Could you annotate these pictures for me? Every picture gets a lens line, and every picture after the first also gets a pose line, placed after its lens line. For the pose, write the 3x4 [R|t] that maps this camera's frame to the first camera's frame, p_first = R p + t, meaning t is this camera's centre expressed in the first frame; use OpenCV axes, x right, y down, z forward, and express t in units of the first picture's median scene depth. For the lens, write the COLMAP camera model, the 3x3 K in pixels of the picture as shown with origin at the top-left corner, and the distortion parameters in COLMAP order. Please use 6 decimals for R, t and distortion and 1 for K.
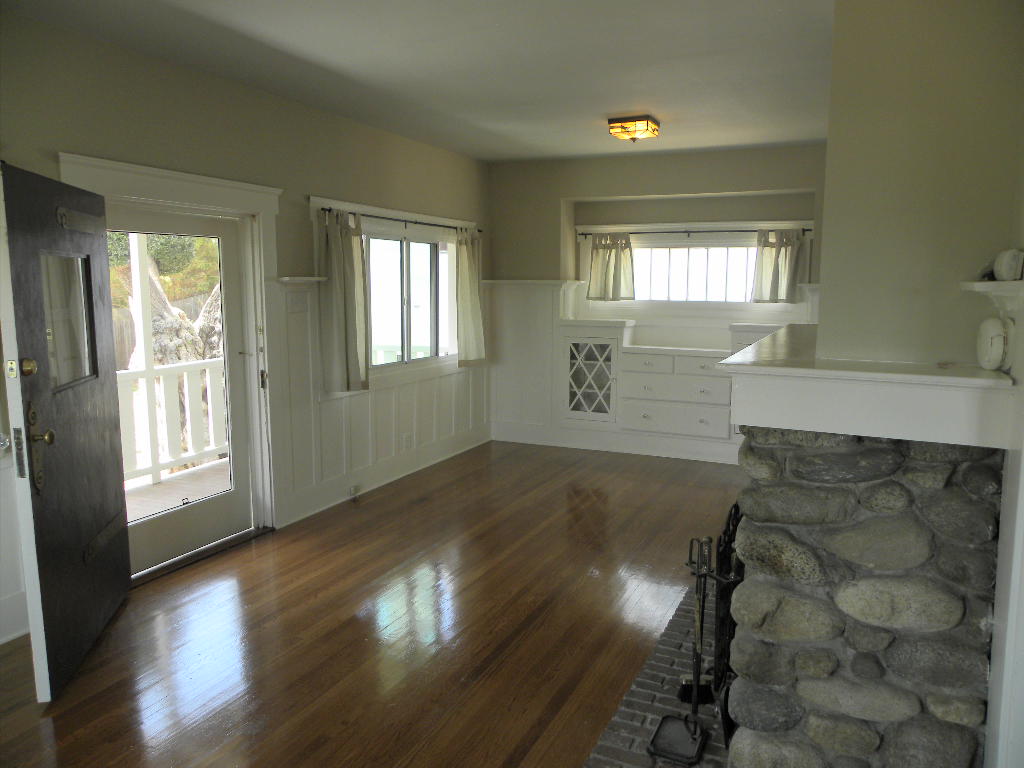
lens RADIAL K [[746.7, 0, 528.2], [0, 746.7, 388.2], [0, 0, 1]] dist [-0.003709, -0.000969]
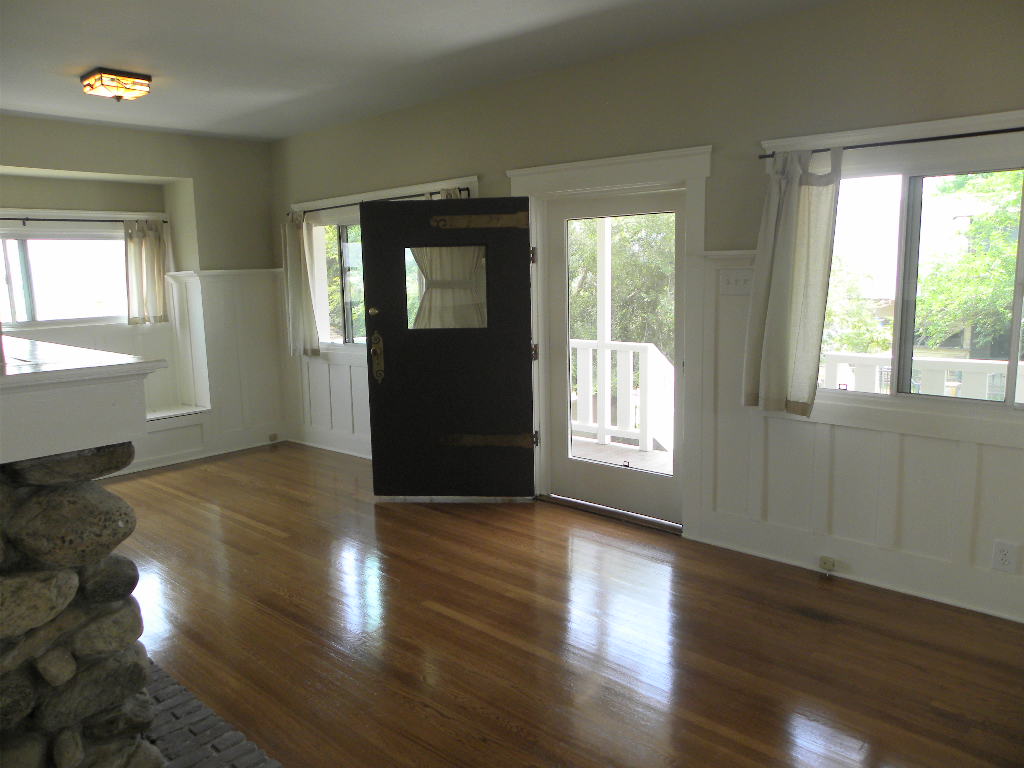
lens RADIAL K [[746.7, 0, 528.2], [0, 746.7, 388.2], [0, 0, 1]] dist [-0.003709, -0.000969]
pose [[-0.309666, 0.151382, -0.938718, 0.550640], [-0.111667, 0.974624, 0.194009, -0.141741], [0.944266, 0.164902, -0.284903, 1.089907]]
